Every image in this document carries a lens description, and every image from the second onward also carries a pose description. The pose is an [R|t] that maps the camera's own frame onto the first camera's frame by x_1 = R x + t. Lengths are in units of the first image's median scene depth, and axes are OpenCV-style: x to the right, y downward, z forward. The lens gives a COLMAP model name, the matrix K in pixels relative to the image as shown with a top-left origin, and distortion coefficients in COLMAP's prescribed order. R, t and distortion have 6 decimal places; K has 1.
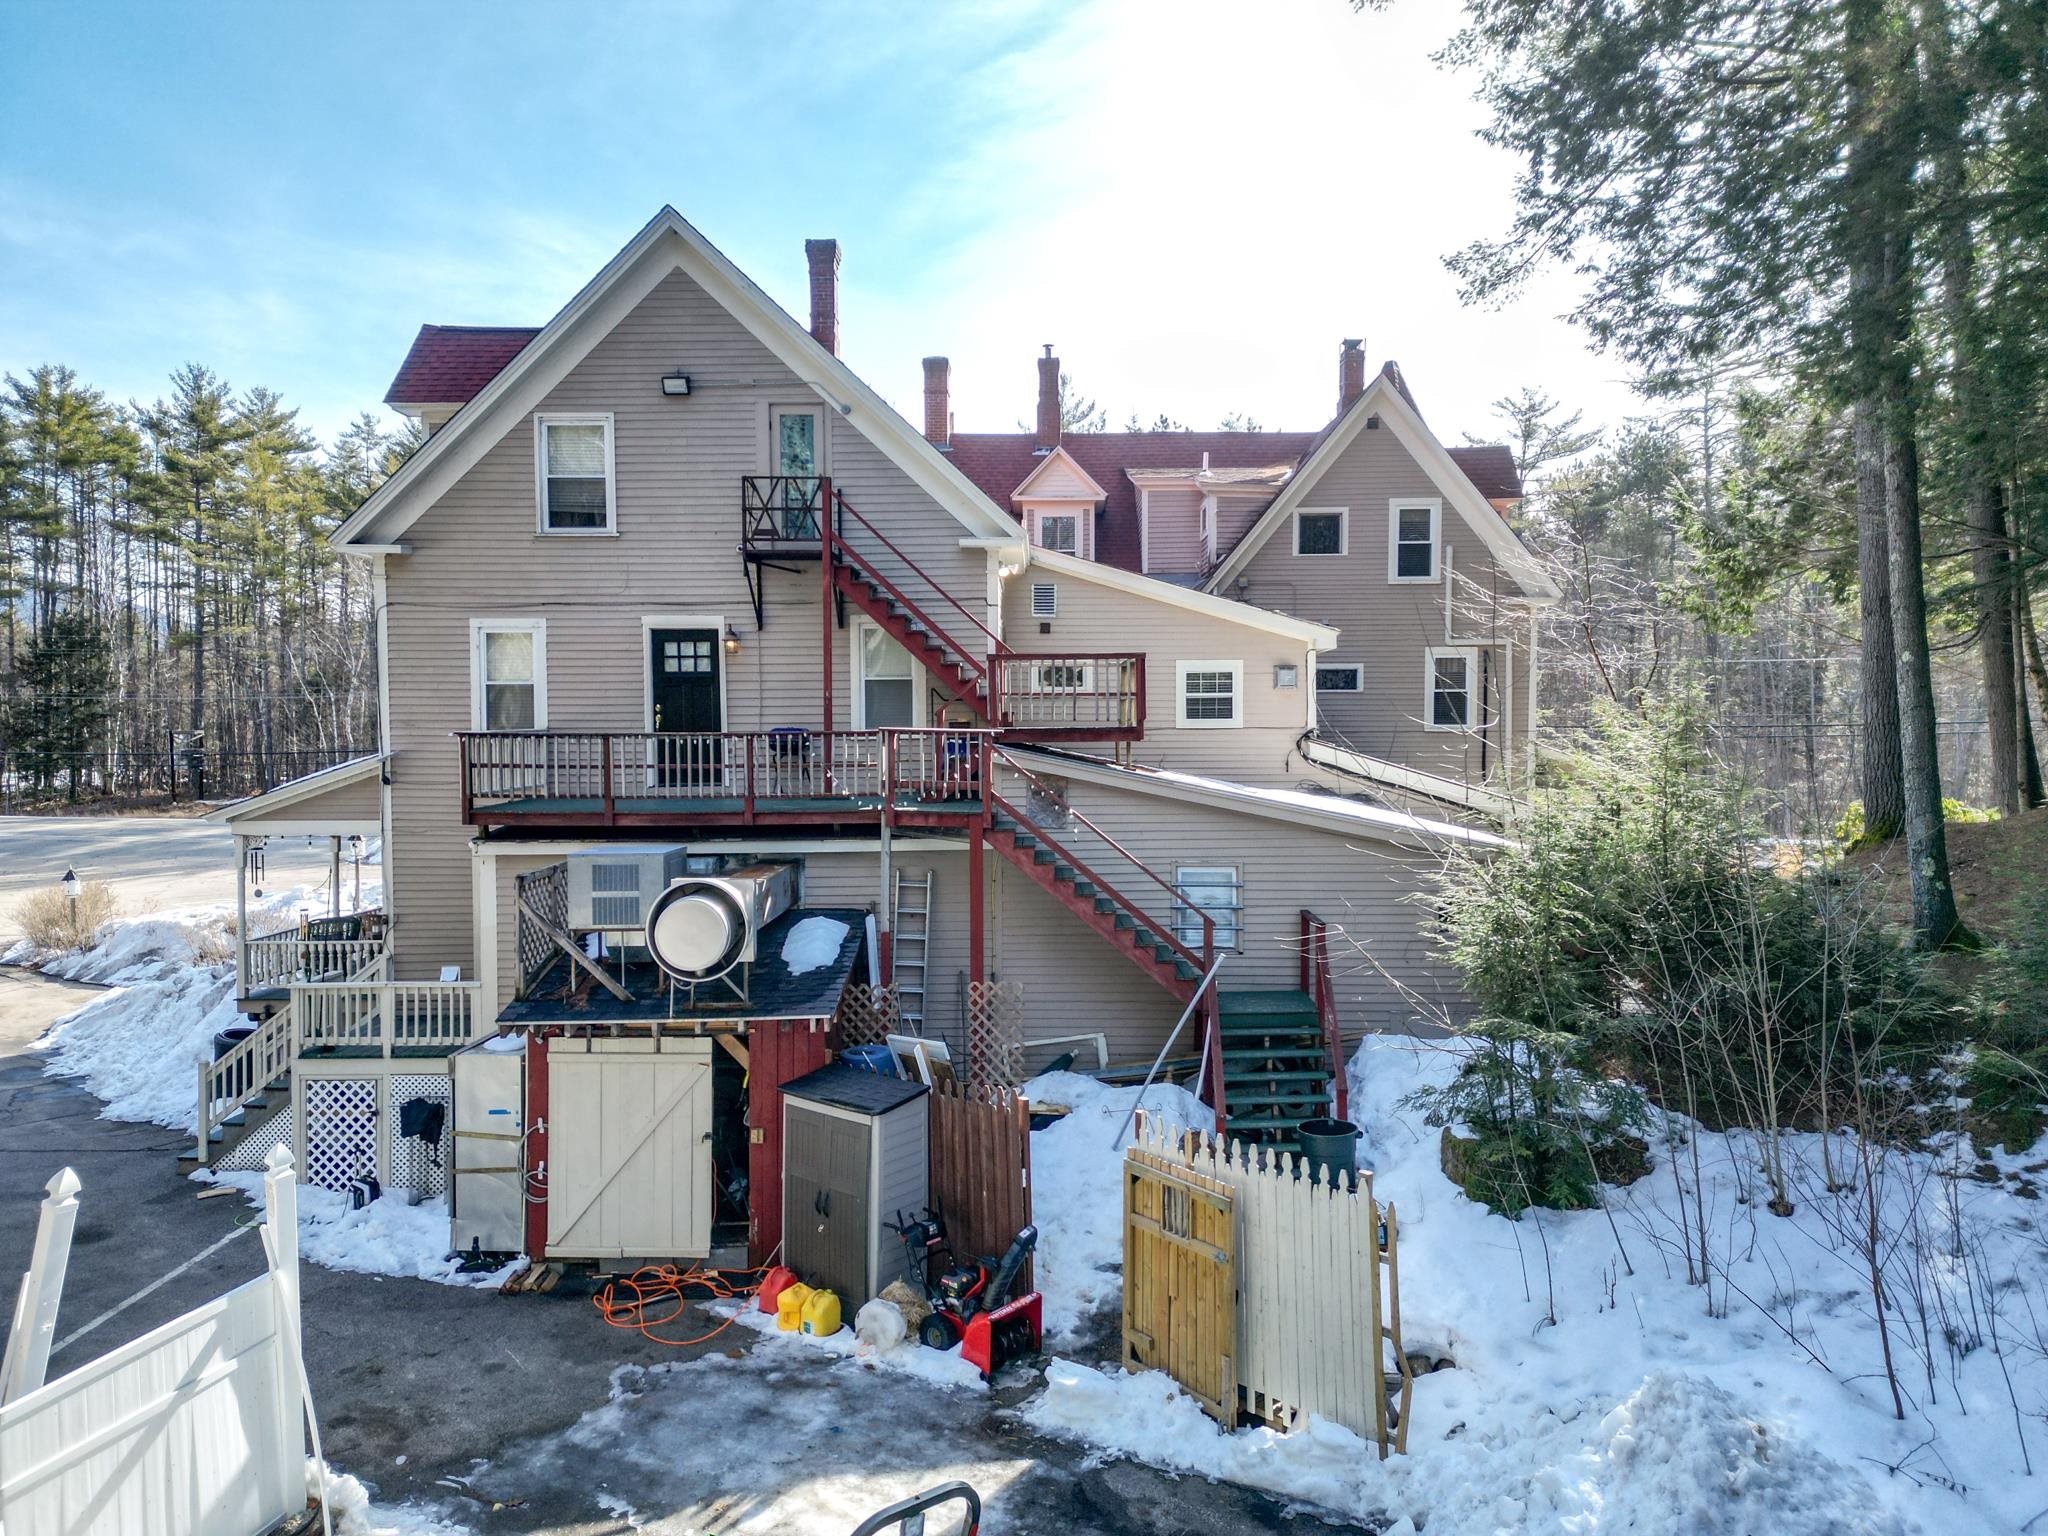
lens RADIAL K [[1413.0, 0, 1013.2], [0, 1413.0, 771.0], [0, 0, 1]] dist [0.080668, -0.067097]
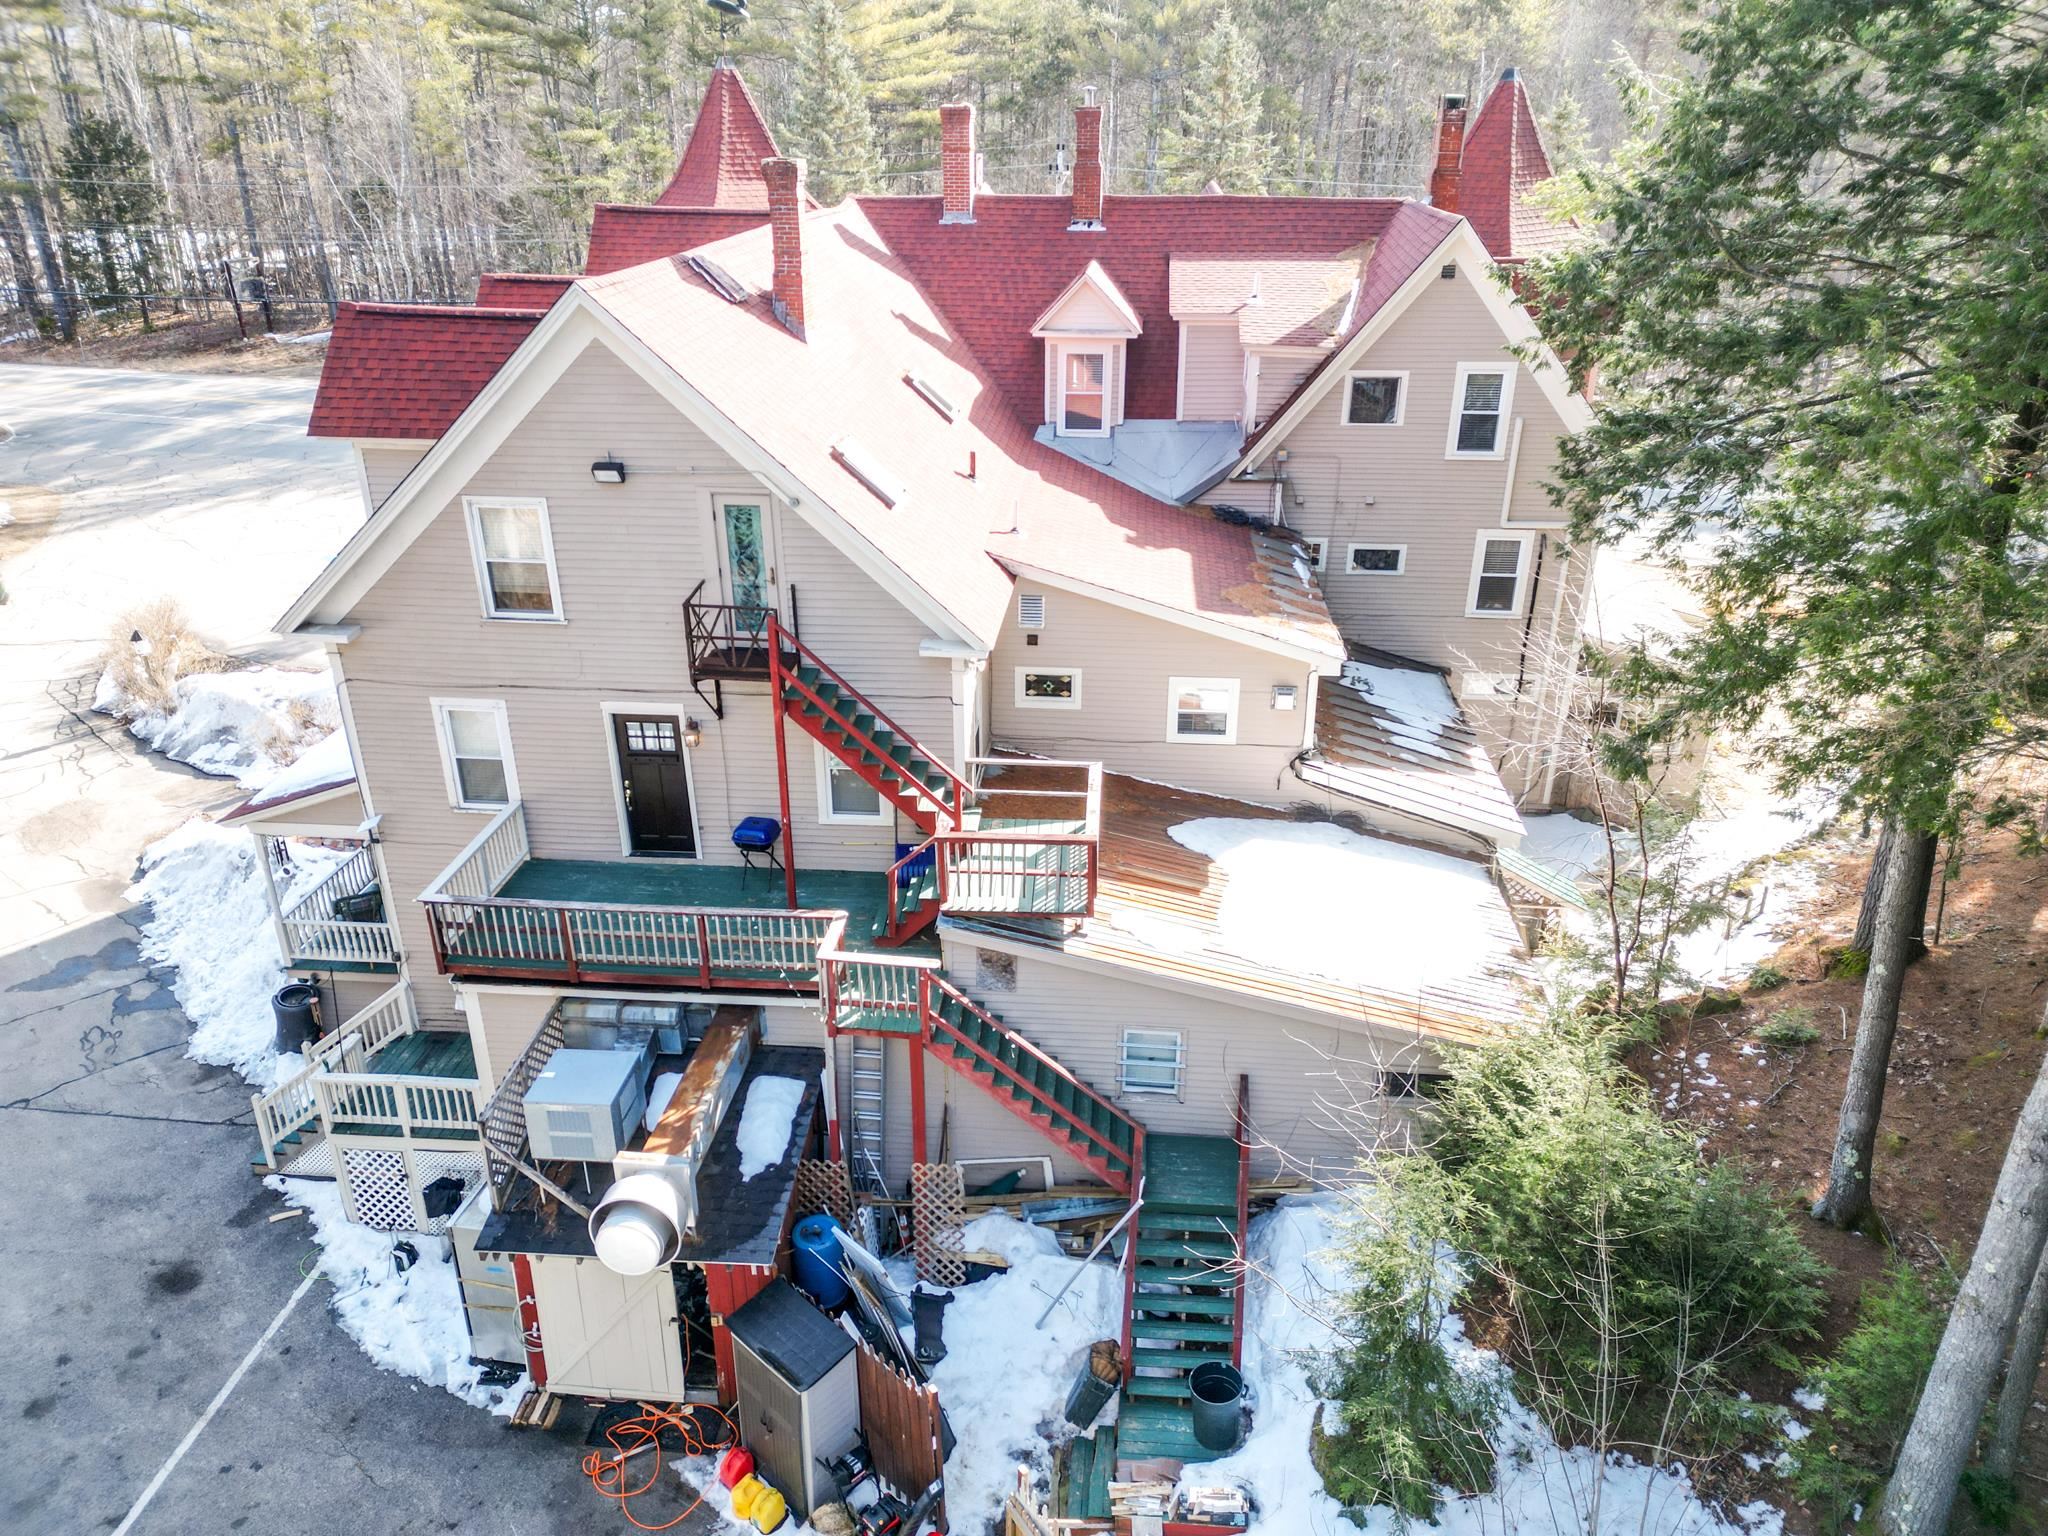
lens RADIAL K [[1413.0, 0, 1013.2], [0, 1413.0, 771.0], [0, 0, 1]] dist [0.080668, -0.067097]
pose [[0.997103, 0.032691, -0.068682, 0.089799], [-0.003619, 0.922301, 0.386455, -0.445490], [0.075979, -0.385087, 0.919747, 0.108356]]
